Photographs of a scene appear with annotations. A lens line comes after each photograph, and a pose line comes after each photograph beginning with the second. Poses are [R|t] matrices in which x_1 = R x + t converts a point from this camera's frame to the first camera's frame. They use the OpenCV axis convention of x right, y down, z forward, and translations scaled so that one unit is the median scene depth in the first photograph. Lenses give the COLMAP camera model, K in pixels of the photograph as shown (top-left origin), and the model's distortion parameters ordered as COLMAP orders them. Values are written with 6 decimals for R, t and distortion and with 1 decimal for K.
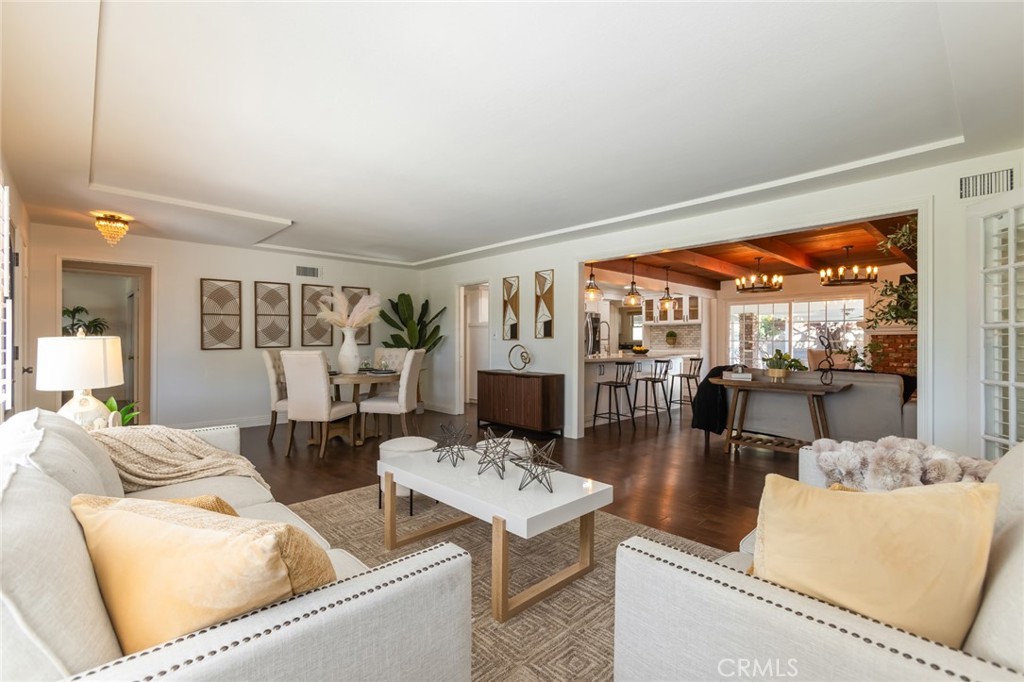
lens RADIAL K [[461.5, 0, 508.1], [0, 461.5, 338.3], [0, 0, 1]] dist [-0.005688, 0.000725]
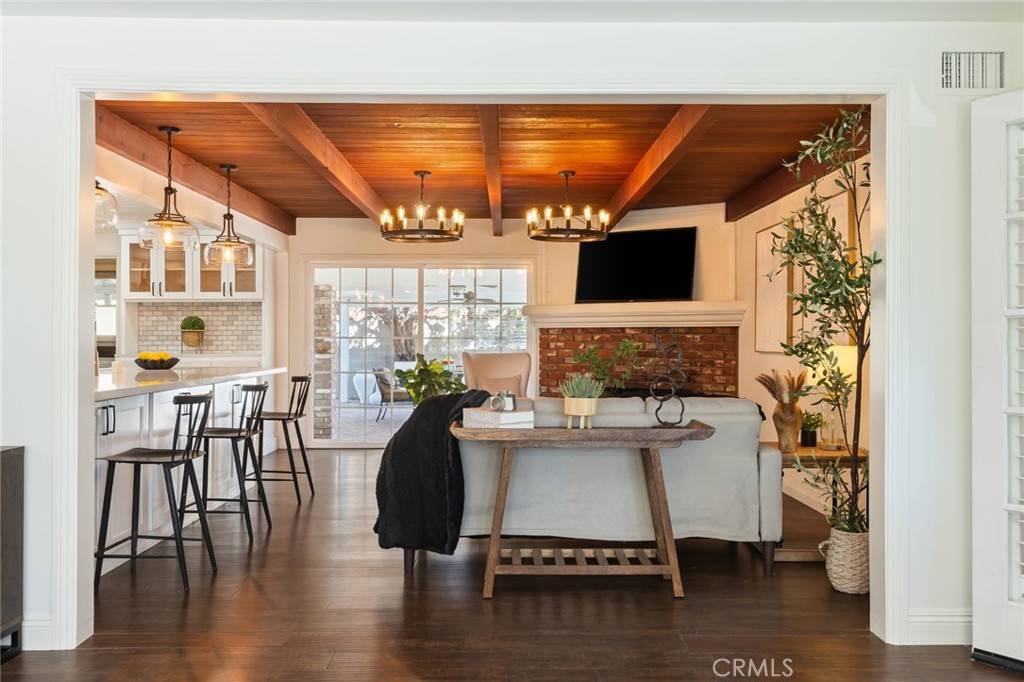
lens RADIAL K [[833.8, 0, 513.5], [0, 833.8, 337.3], [0, 0, 1]] dist [0.024849, 0.007135]
pose [[0.672517, -0.000905, 0.740081, -0.059225], [-0.004403, 0.999977, 0.005224, -0.000191], [-0.740069, -0.006772, 0.672497, 0.294782]]
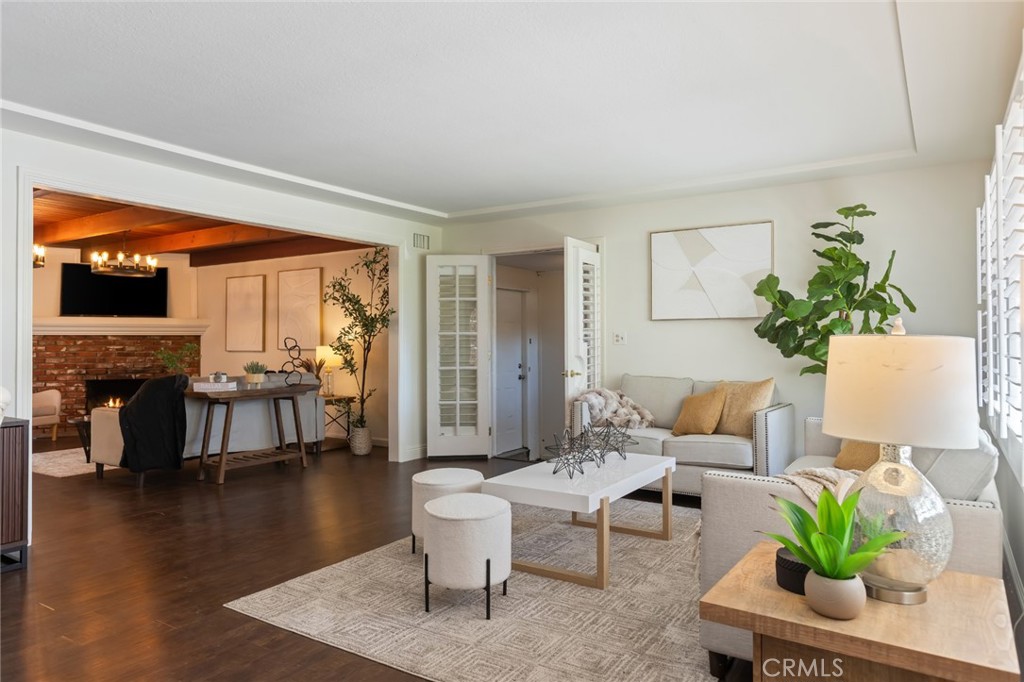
lens RADIAL K [[671.0, 0, 512.0], [0, 671.0, 341.0], [0, 0, 1]] dist [0.001724, 0.000673]
pose [[-0.246147, 0.001287, 0.969232, -0.498605], [-0.004799, 0.999985, -0.002547, 0.001889], [-0.969221, -0.005279, -0.246137, 0.517794]]
